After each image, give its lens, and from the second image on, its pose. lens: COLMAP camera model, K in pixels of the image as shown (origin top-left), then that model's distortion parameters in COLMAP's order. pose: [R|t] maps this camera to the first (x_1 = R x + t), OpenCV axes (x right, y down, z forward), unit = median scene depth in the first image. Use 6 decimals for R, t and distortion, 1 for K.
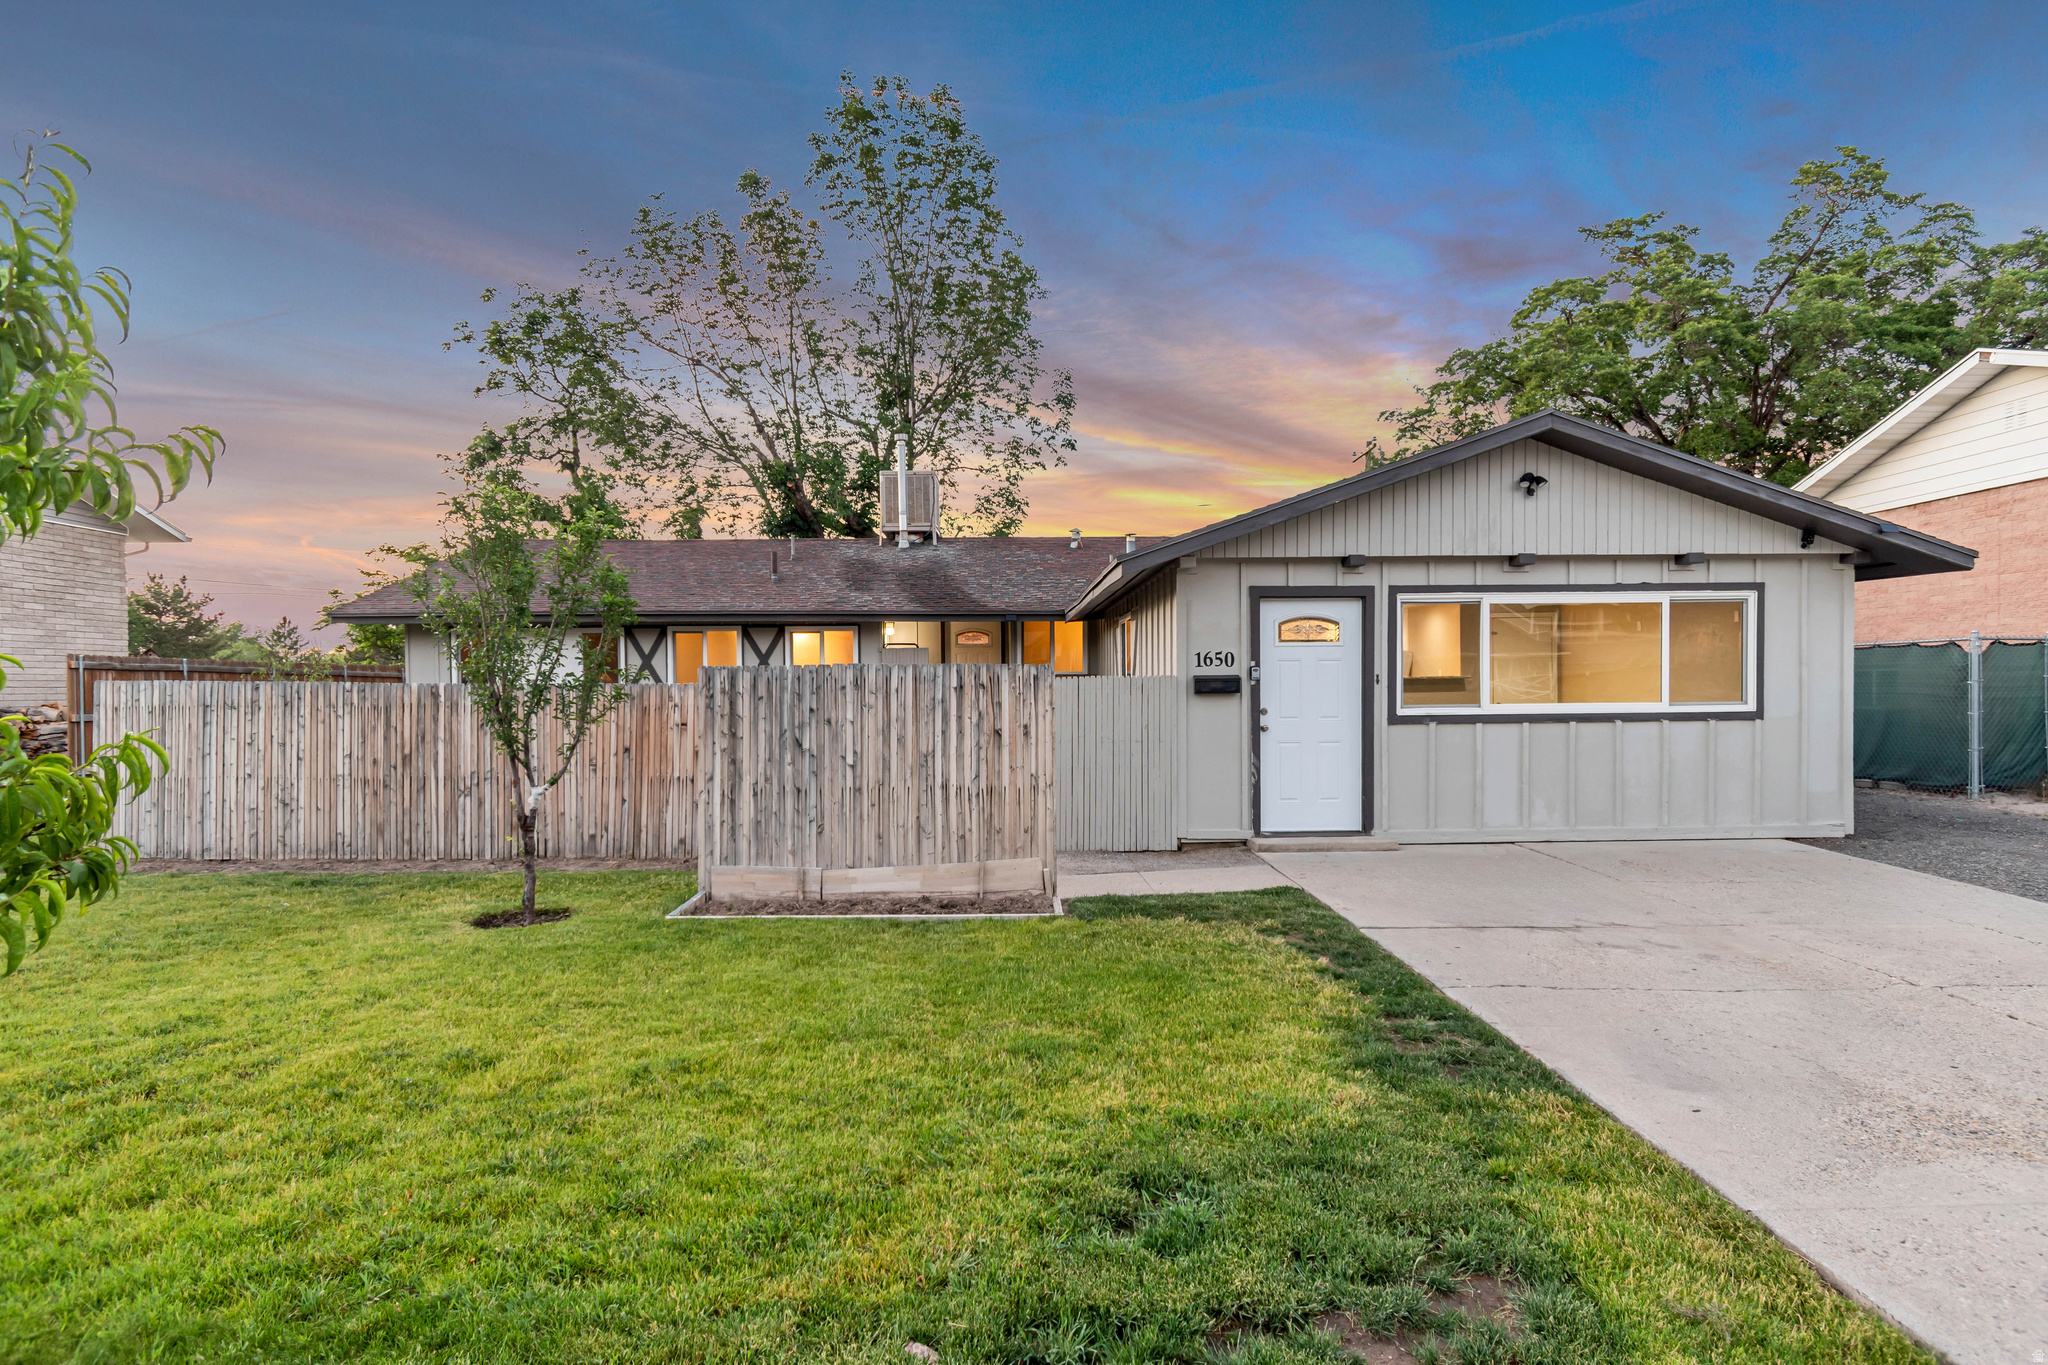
lens RADIAL K [[1154.9, 0, 1015.6], [0, 1154.9, 693.8], [0, 0, 1]] dist [0.002094, -0.000170]
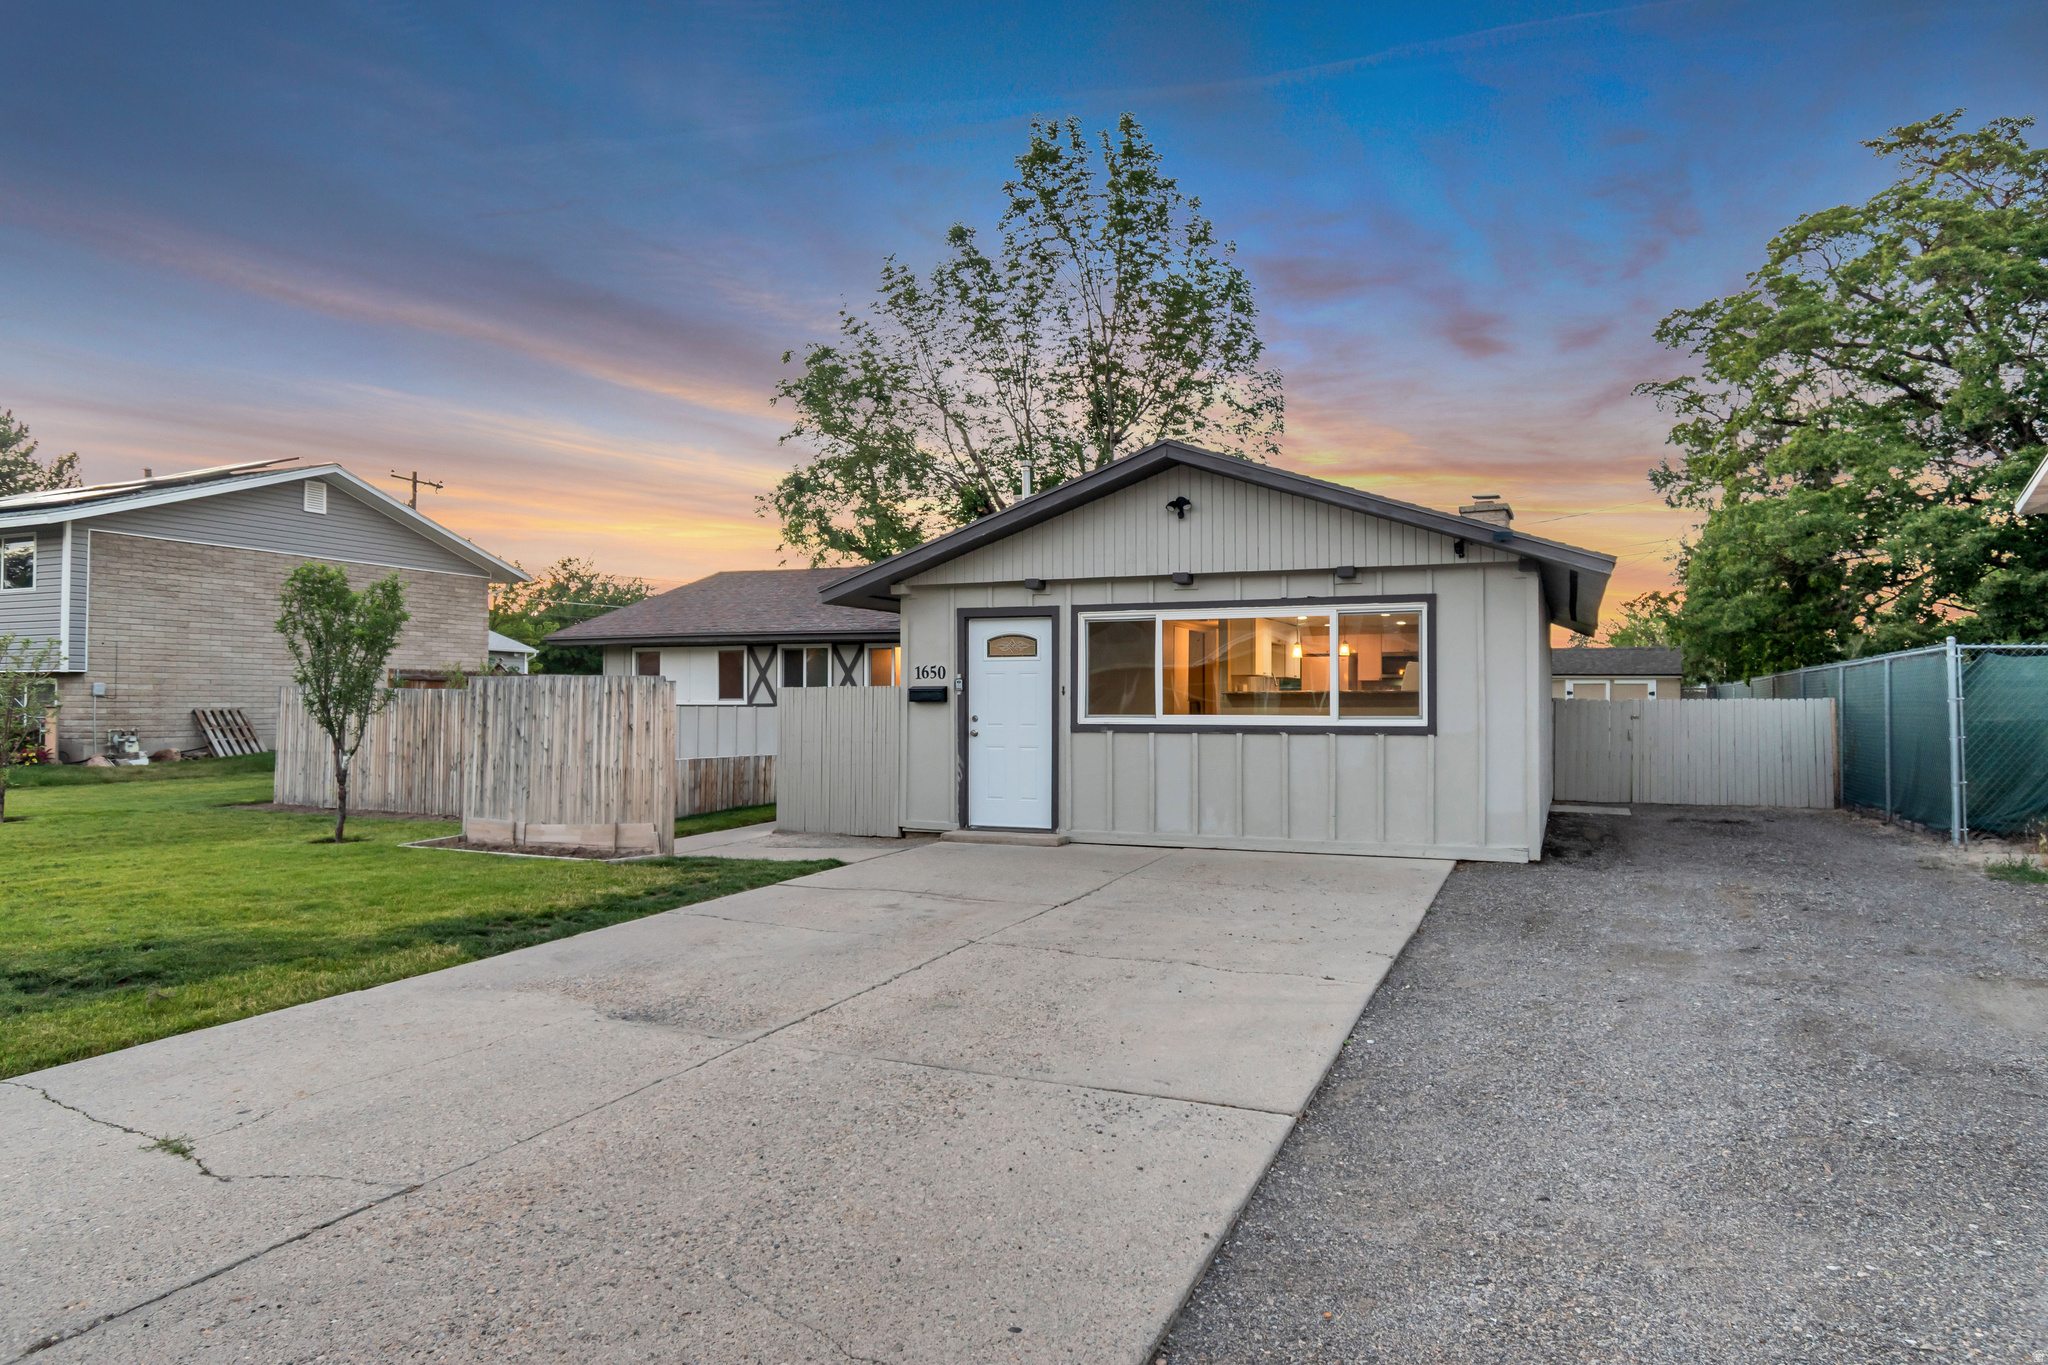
lens RADIAL K [[1255.1, 0, 1024.0], [0, 1255.1, 682.5], [0, 0, 1]] dist [0.003016, -0.000284]
pose [[0.910547, 0.003958, -0.413387, 0.778509], [-0.013302, 0.999717, -0.019729, 0.003581], [0.413192, 0.023463, 0.910342, -0.100278]]
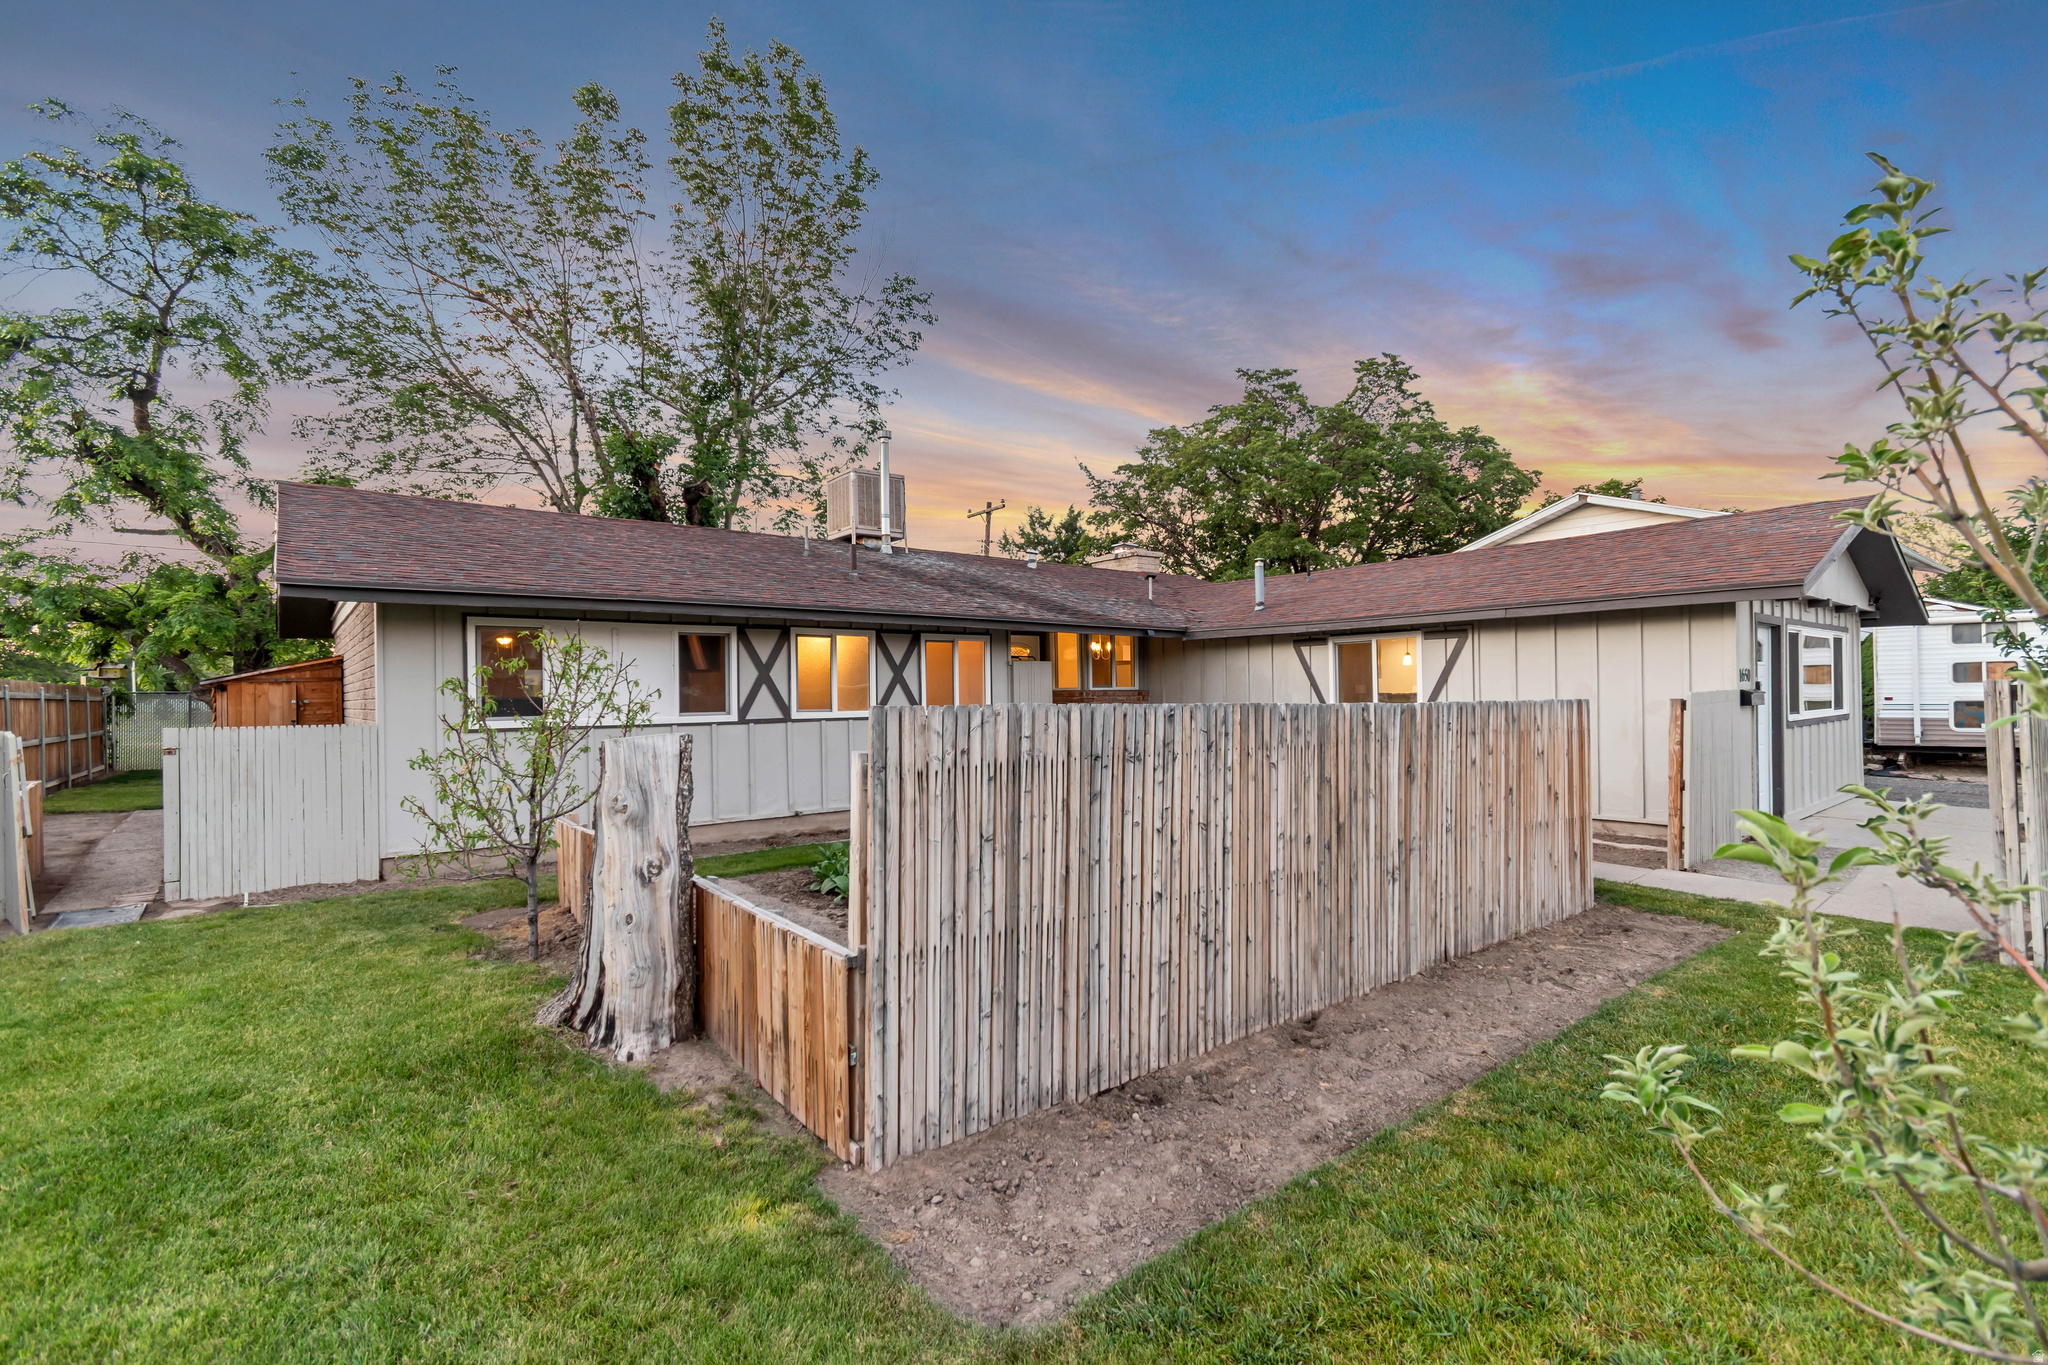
lens RADIAL K [[914.9, 0, 1027.3], [0, 914.9, 686.9], [0, 0, 1]] dist [0.000698, 0.000167]
pose [[0.788808, 0.001404, 0.614638, -0.941800], [0.011588, 0.999786, -0.017156, -0.011408], [-0.614530, 0.020655, 0.788623, 0.725887]]
